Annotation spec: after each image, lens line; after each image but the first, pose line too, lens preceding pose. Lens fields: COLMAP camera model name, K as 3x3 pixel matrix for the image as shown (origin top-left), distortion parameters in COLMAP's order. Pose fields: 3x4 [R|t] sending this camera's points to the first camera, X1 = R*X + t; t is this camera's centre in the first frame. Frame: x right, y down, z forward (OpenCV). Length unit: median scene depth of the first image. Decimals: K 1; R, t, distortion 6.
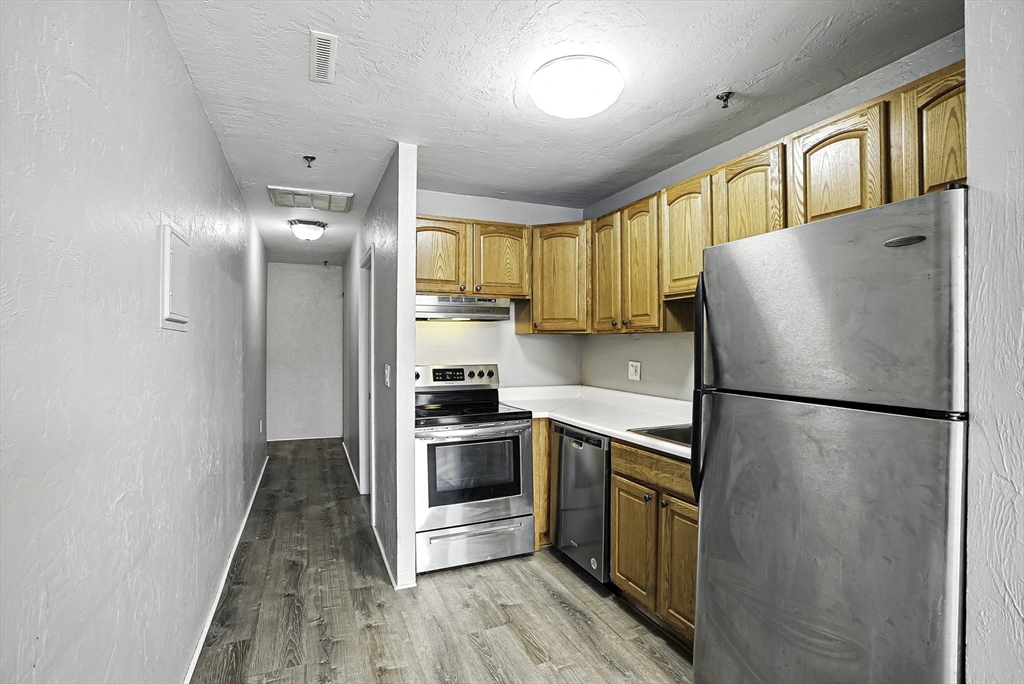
lens RADIAL K [[486.6, 0, 508.7], [0, 486.6, 344.1], [0, 0, 1]] dist [-0.073364, 0.031475]
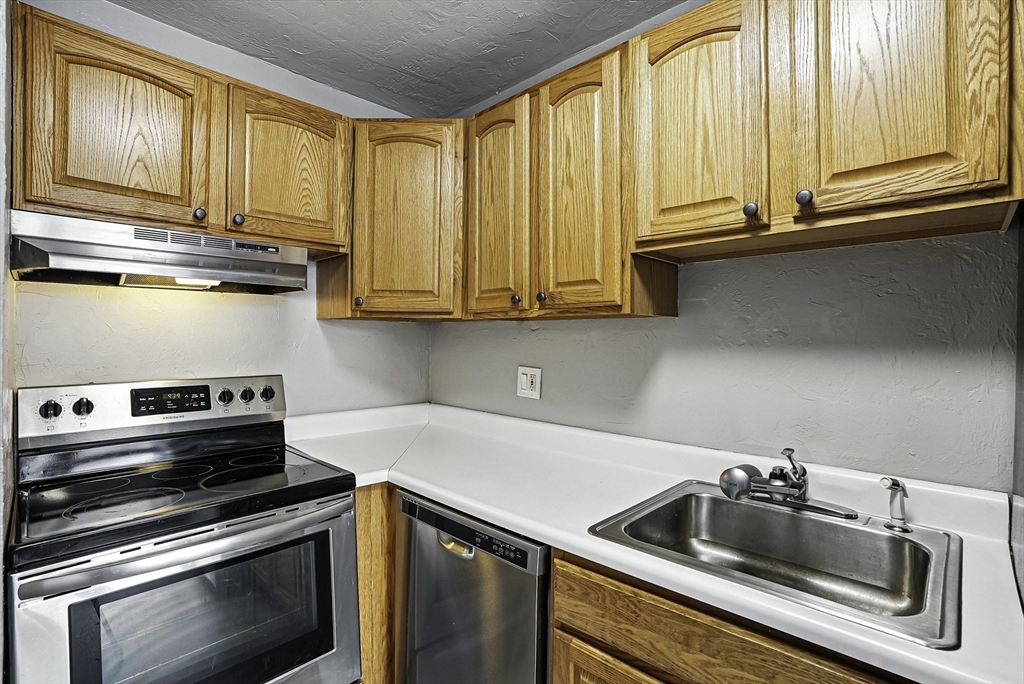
lens RADIAL K [[483.9, 0, 509.9], [0, 483.9, 340.6], [0, 0, 1]] dist [-0.072885, 0.030545]
pose [[0.920440, 0.003169, 0.390871, 0.002703], [-0.005534, 0.999973, 0.004925, 0.000385], [-0.390845, -0.006697, 0.920432, 0.473178]]
